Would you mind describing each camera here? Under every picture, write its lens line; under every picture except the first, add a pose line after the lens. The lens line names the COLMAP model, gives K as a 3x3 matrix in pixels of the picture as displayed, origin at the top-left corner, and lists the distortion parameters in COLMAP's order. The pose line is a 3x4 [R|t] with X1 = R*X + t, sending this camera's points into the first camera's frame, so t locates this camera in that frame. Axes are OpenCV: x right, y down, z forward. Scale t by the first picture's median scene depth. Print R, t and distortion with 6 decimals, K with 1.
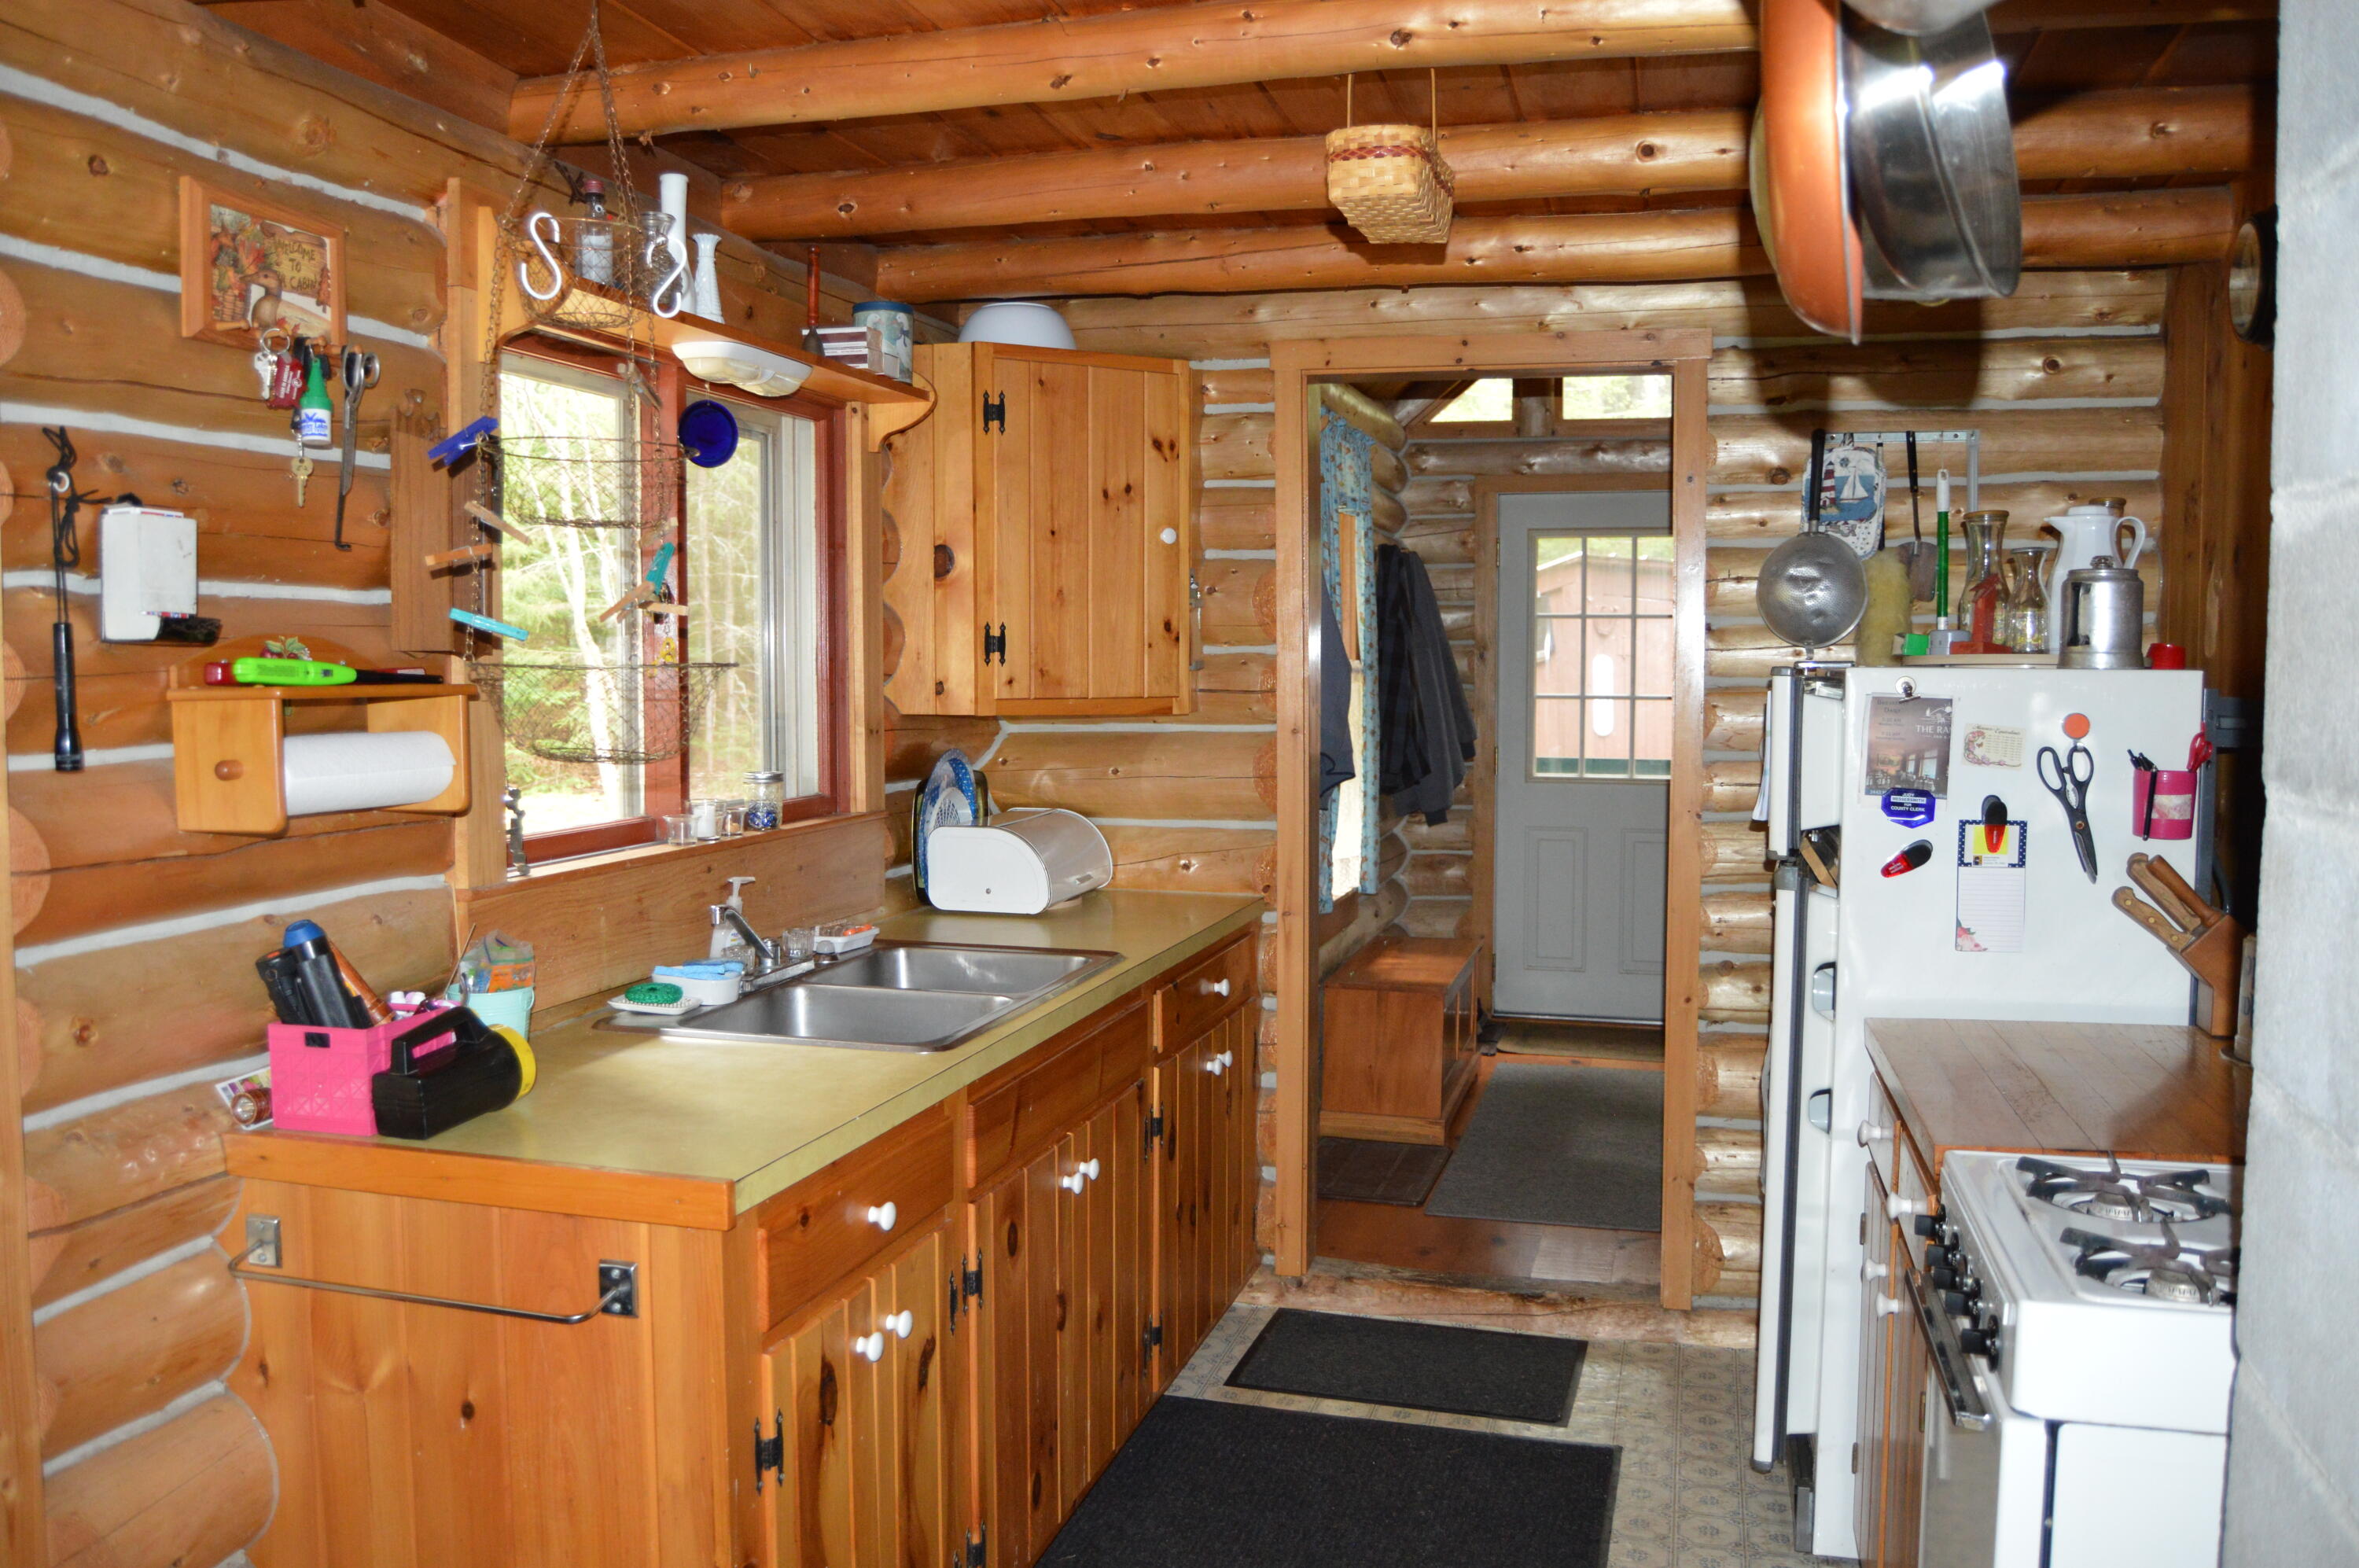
lens RADIAL K [[1867.7, 0, 1165.8], [0, 1867.7, 766.9], [0, 0, 1]] dist [-0.099464, 0.043789]
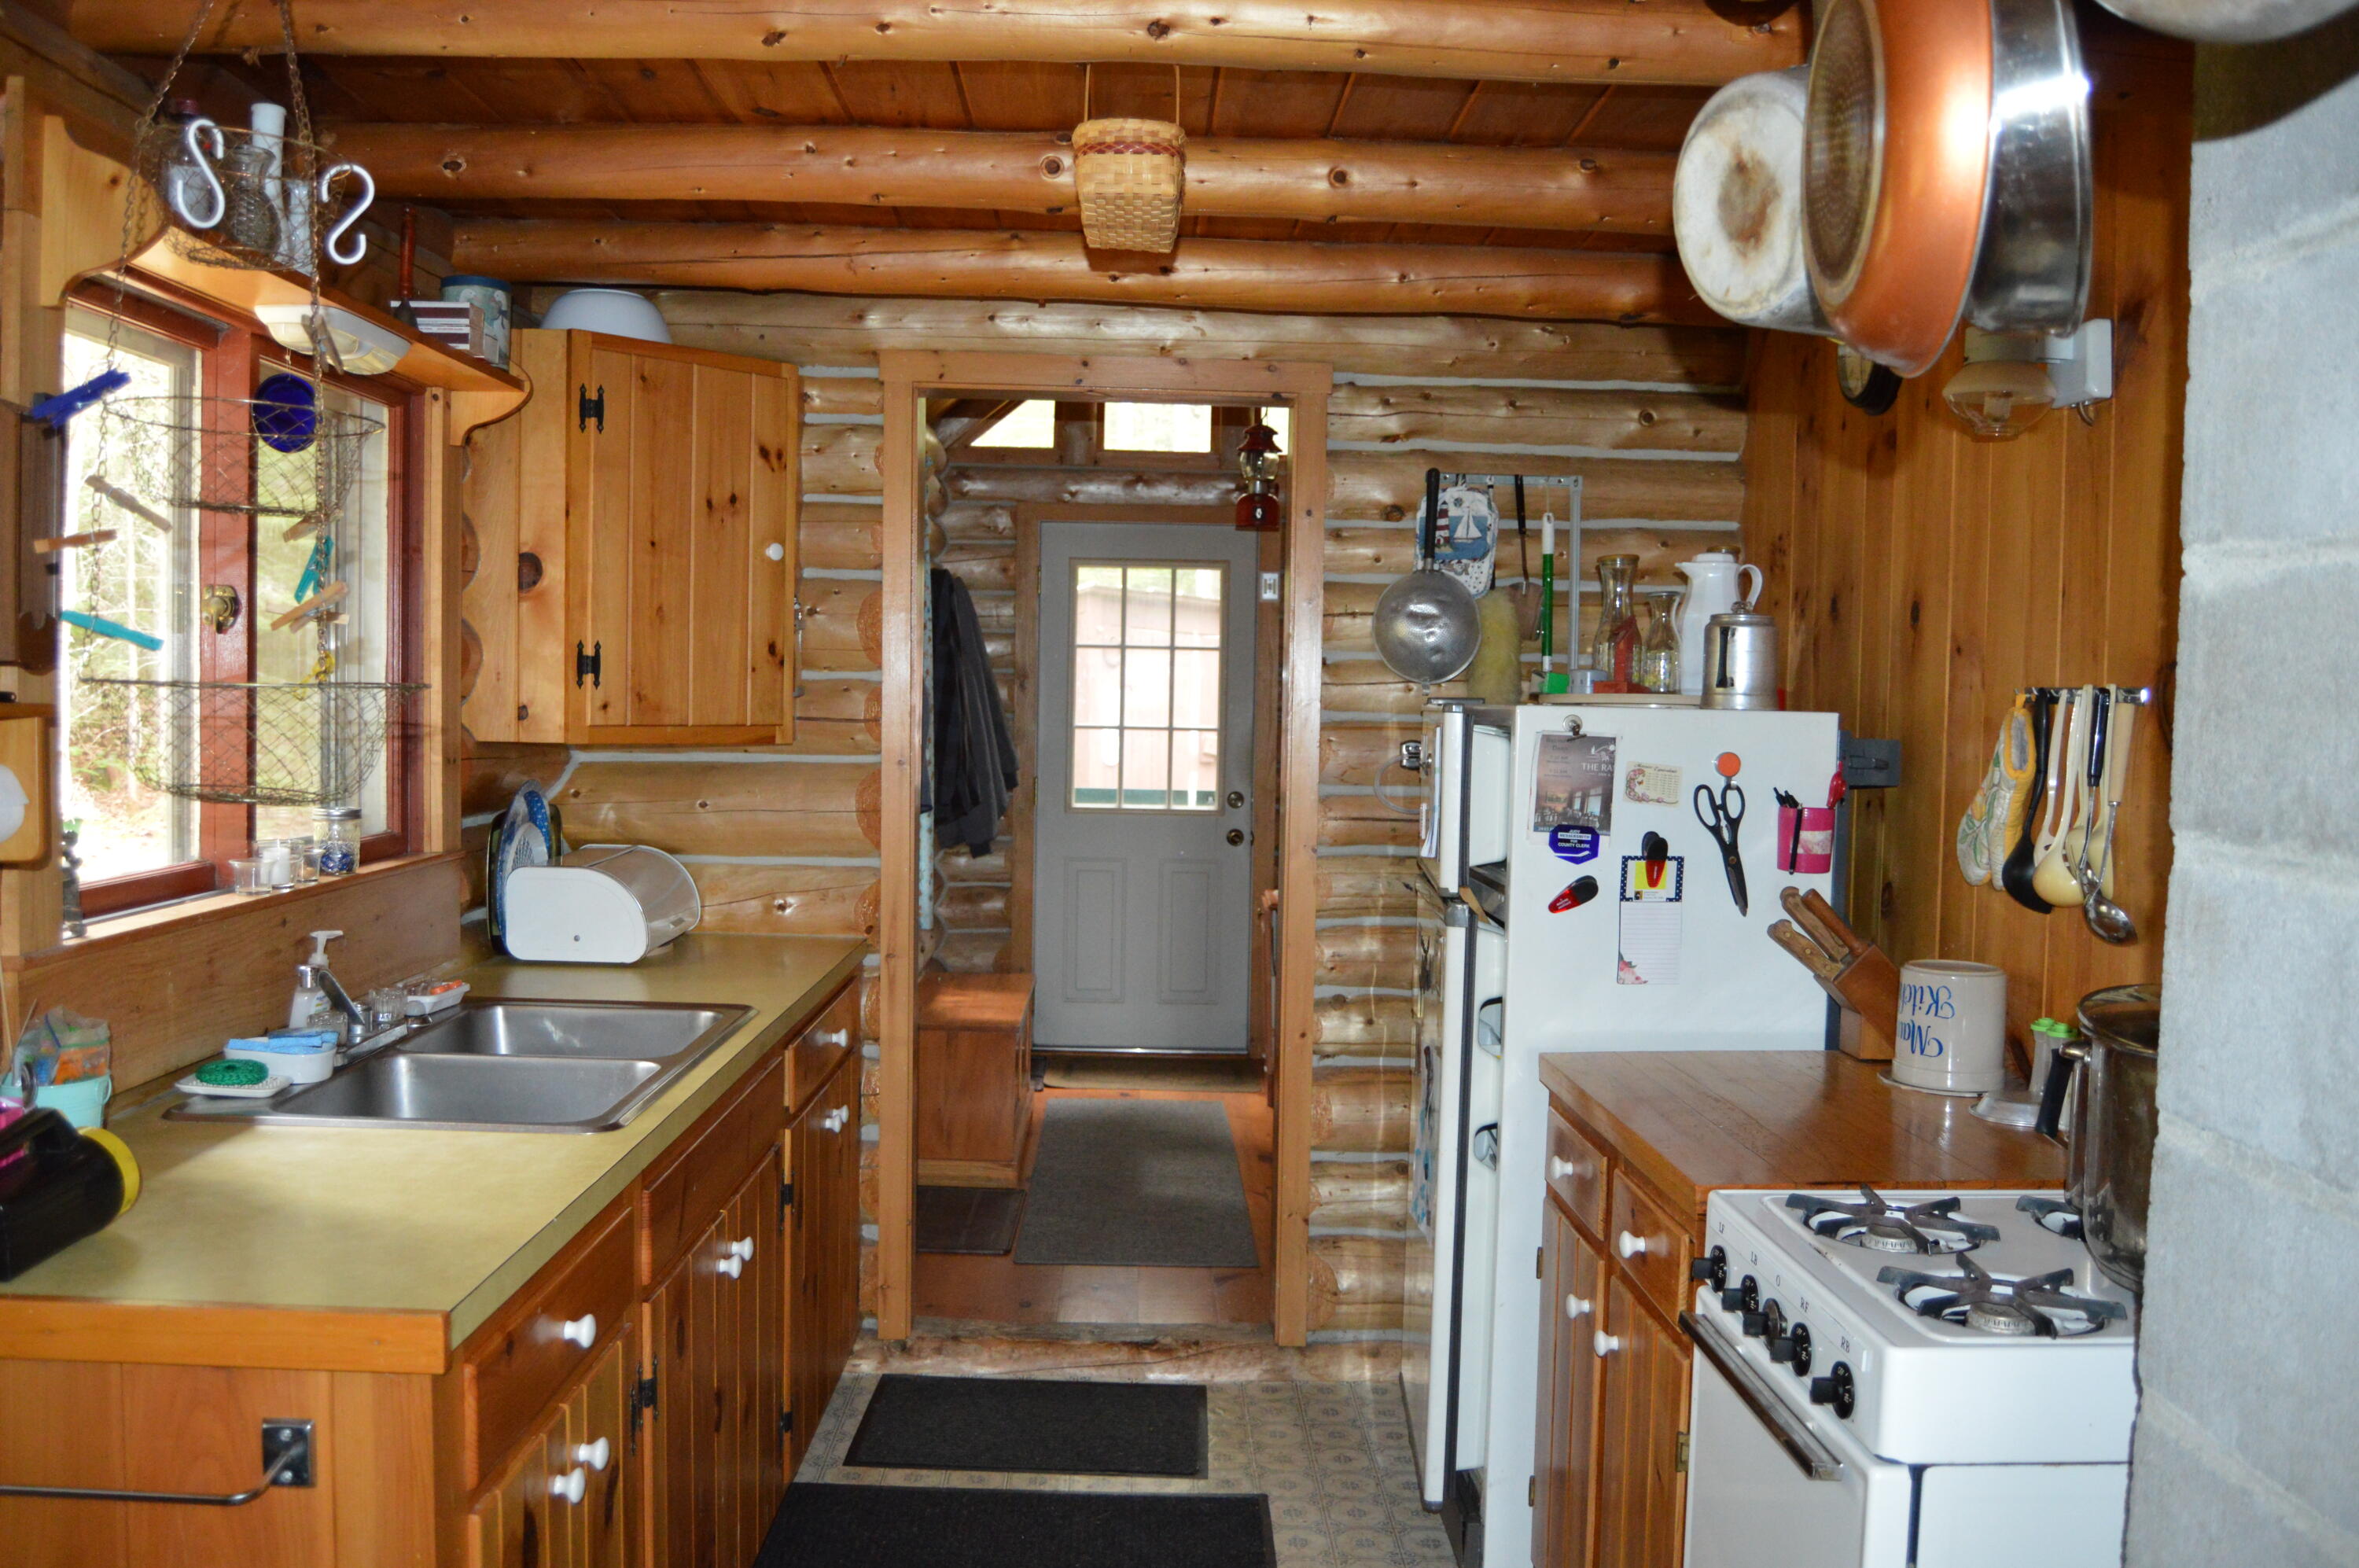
lens RADIAL K [[1867.7, 0, 1165.8], [0, 1867.7, 766.9], [0, 0, 1]] dist [-0.099464, 0.043789]
pose [[0.957145, 0.005907, 0.289548, -0.083630], [-0.001858, 0.999897, -0.014256, -0.004118], [-0.289602, 0.013107, 0.957057, 0.063351]]
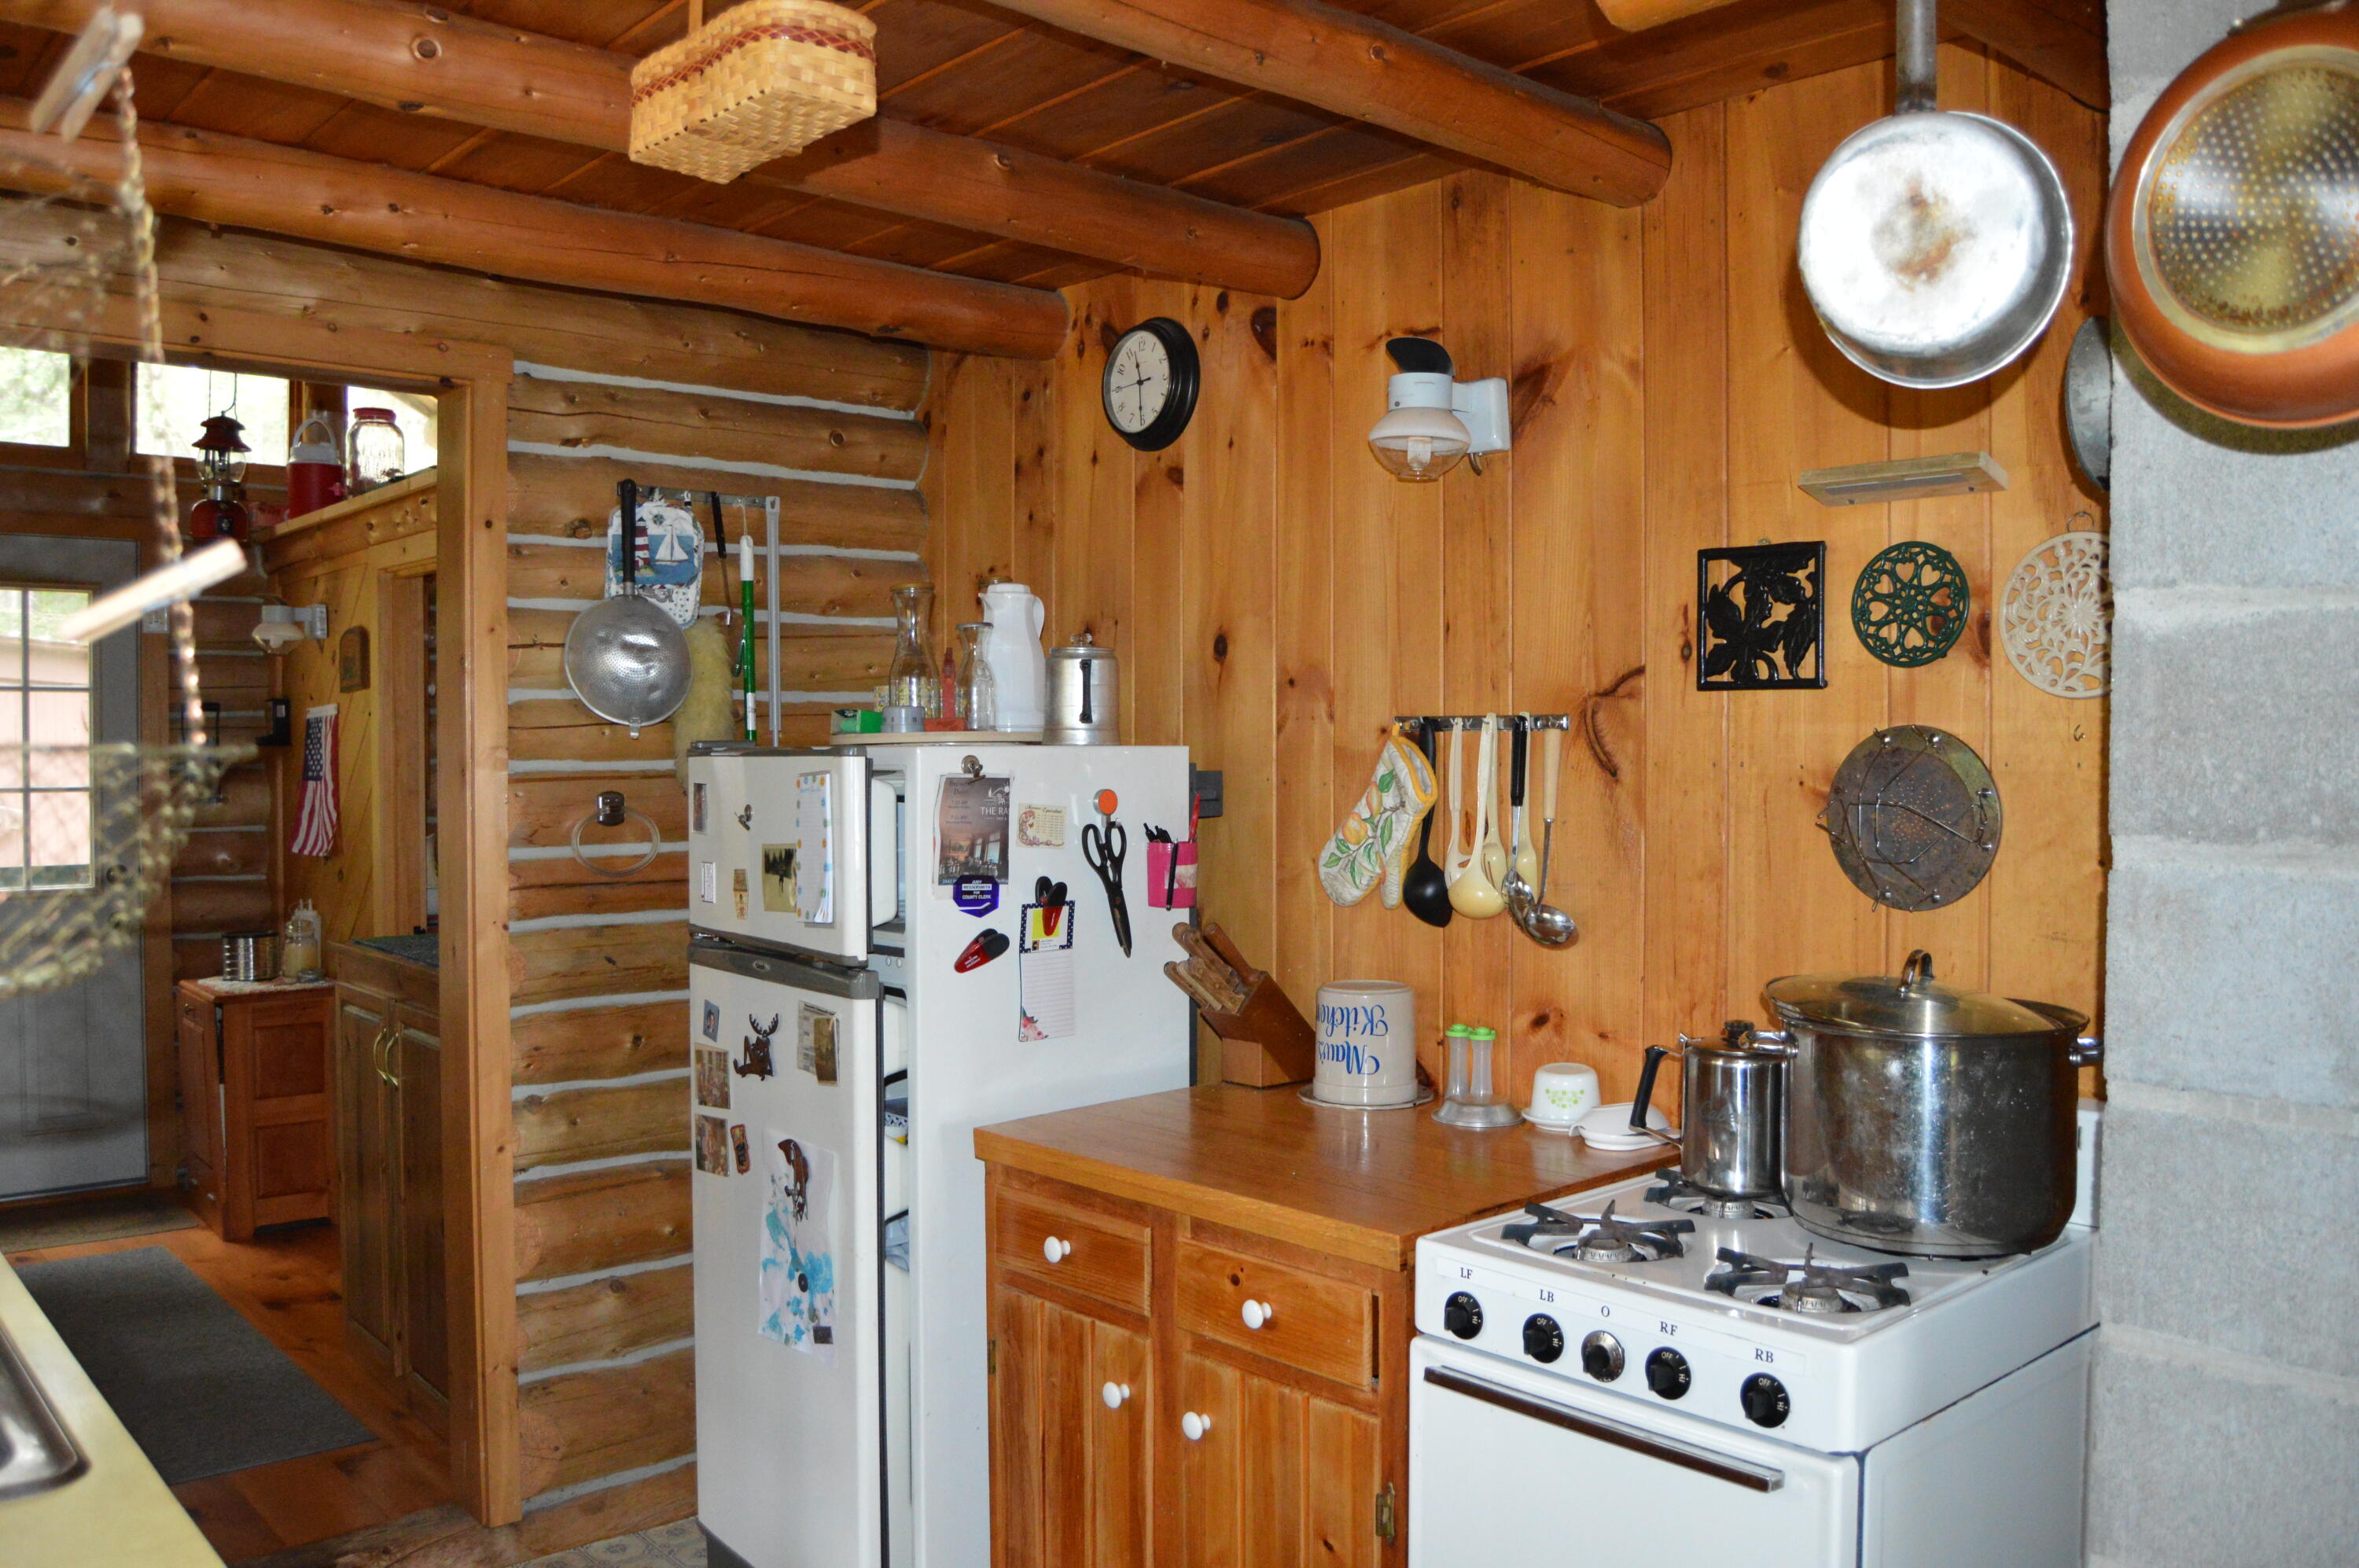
lens RADIAL K [[1867.7, 0, 1165.8], [0, 1867.7, 766.9], [0, 0, 1]] dist [-0.099464, 0.043789]
pose [[0.544989, -0.013791, 0.838330, -0.256599], [0.051239, 0.998544, -0.016883, -0.016943], [-0.836876, 0.052156, 0.544902, 0.306724]]
